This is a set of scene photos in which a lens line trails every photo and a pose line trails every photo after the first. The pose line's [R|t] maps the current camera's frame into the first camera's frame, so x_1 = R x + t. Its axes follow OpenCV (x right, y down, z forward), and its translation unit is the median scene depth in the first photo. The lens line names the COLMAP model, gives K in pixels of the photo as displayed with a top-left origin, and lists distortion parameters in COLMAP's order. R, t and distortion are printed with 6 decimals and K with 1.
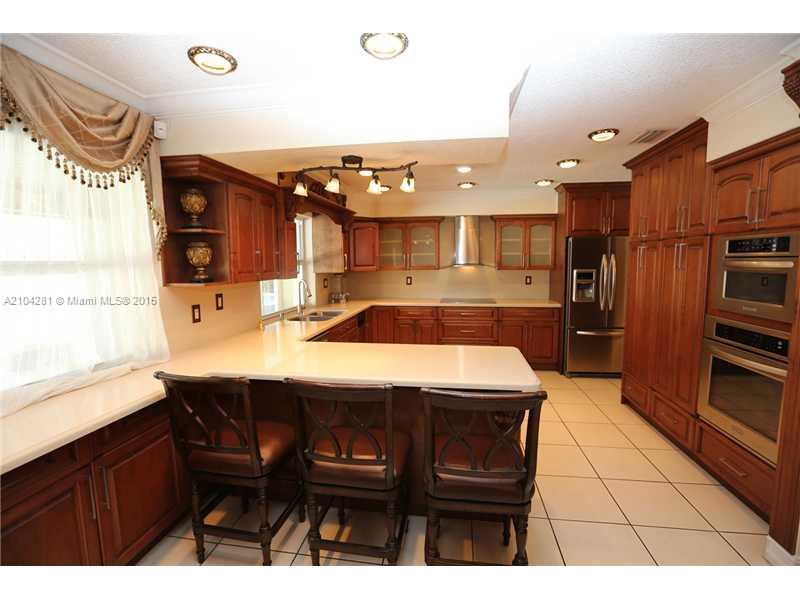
lens RADIAL K [[361.5, 0, 402.0], [0, 361.5, 300.5], [0, 0, 1]] dist [-0.040075, 0.005816]
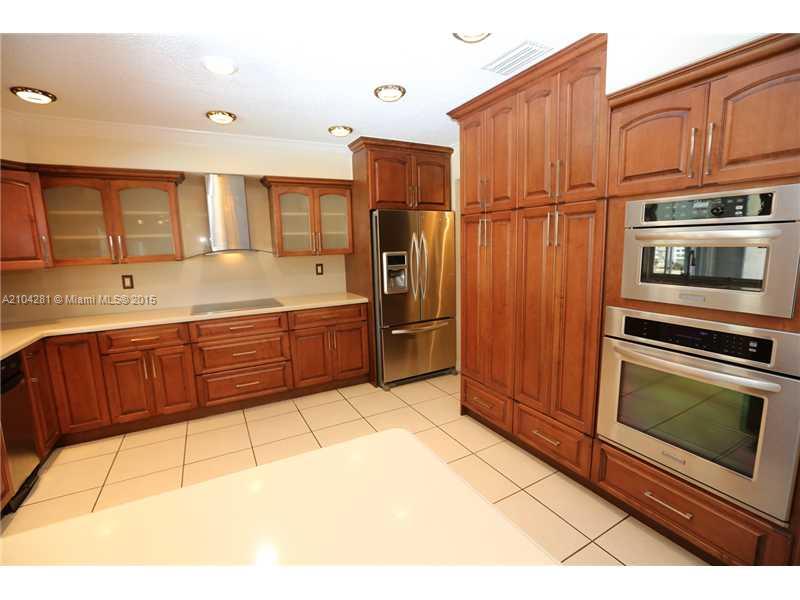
lens RADIAL K [[361.5, 0, 398.9], [0, 361.5, 291.2], [0, 0, 1]] dist [-0.040075, 0.005816]
pose [[0.797233, -0.096255, 0.595948, 0.034552], [0.087700, 0.995200, 0.043420, -0.033424], [-0.597267, 0.017649, 0.801848, 0.353331]]
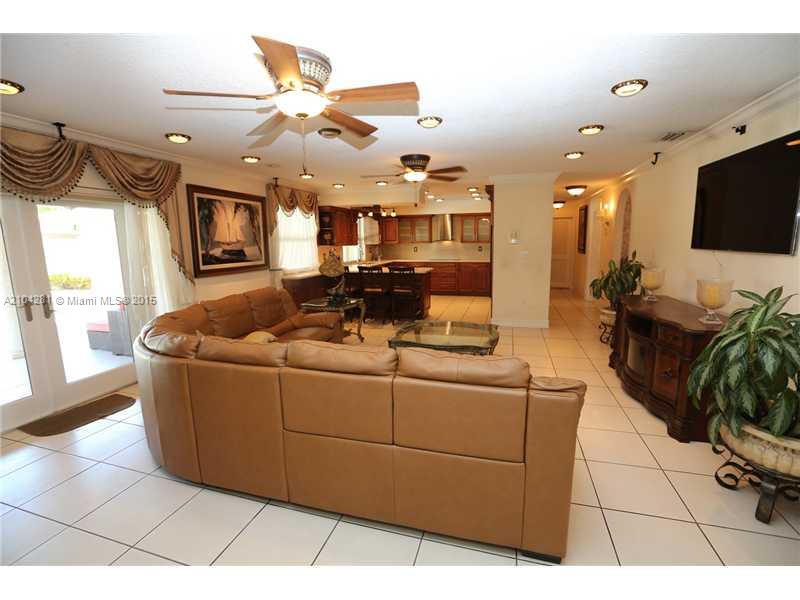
lens RADIAL K [[361.5, 0, 402.6], [0, 361.5, 299.3], [0, 0, 1]] dist [-0.040075, 0.005816]
pose [[0.990769, 0.015848, -0.134632, 0.255551], [-0.008315, 0.998378, 0.056328, 0.119344], [0.135306, -0.054688, 0.989293, -1.036058]]
